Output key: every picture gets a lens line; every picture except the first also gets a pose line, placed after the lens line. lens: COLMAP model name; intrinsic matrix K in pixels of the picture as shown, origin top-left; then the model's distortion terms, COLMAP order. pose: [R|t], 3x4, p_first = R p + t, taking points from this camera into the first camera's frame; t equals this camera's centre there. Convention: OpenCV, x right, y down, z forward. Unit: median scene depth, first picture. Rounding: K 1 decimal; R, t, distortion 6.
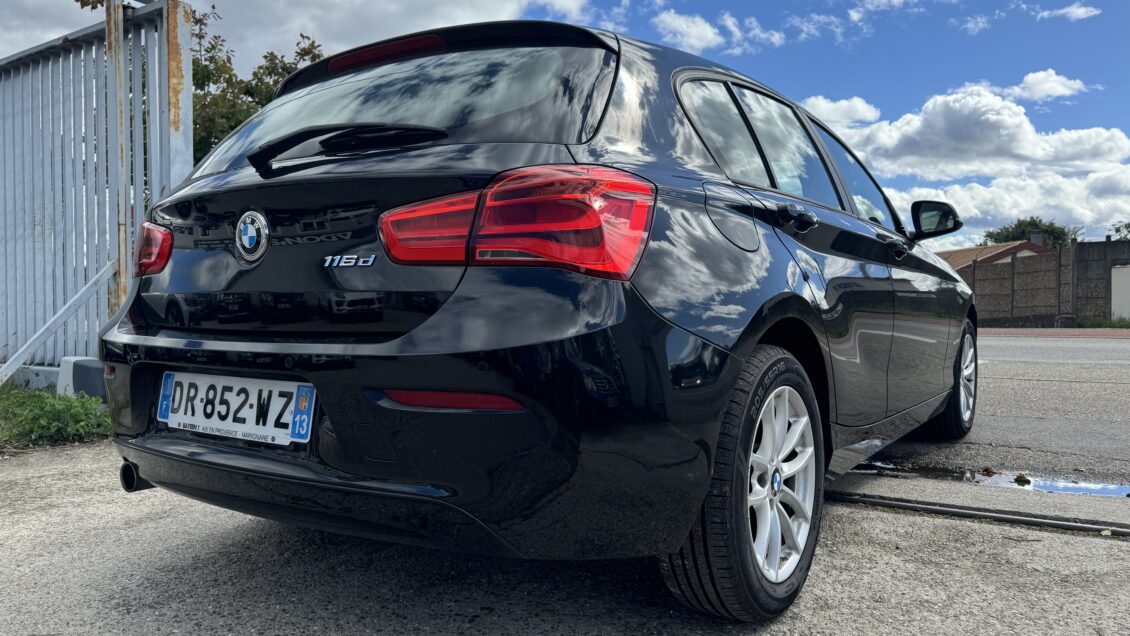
lens RADIAL K [[792.1, 0, 570.4], [0, 792.1, 311.8], [0, 0, 1]] dist [0.023336, -0.021761]
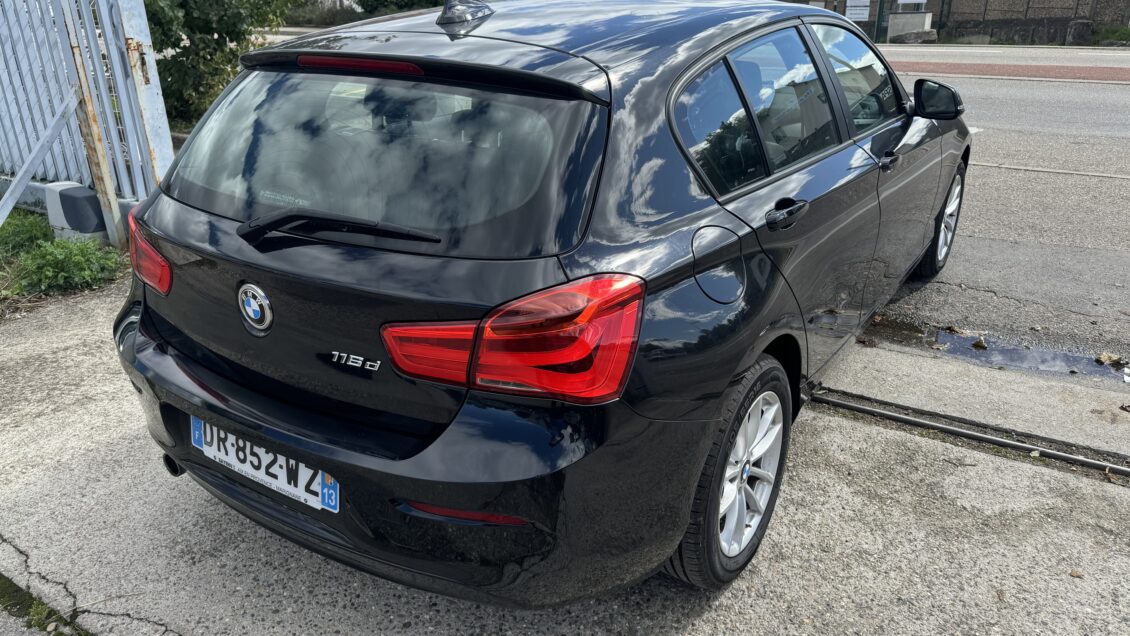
lens RADIAL K [[792.1, 0, 563.7], [0, 792.1, 321.6], [0, 0, 1]] dist [0.023336, -0.021761]
pose [[0.999850, -0.016527, 0.005171, -0.004413], [0.013496, 0.930794, 0.365295, -0.418984], [-0.010851, -0.365171, 0.930877, 0.023298]]
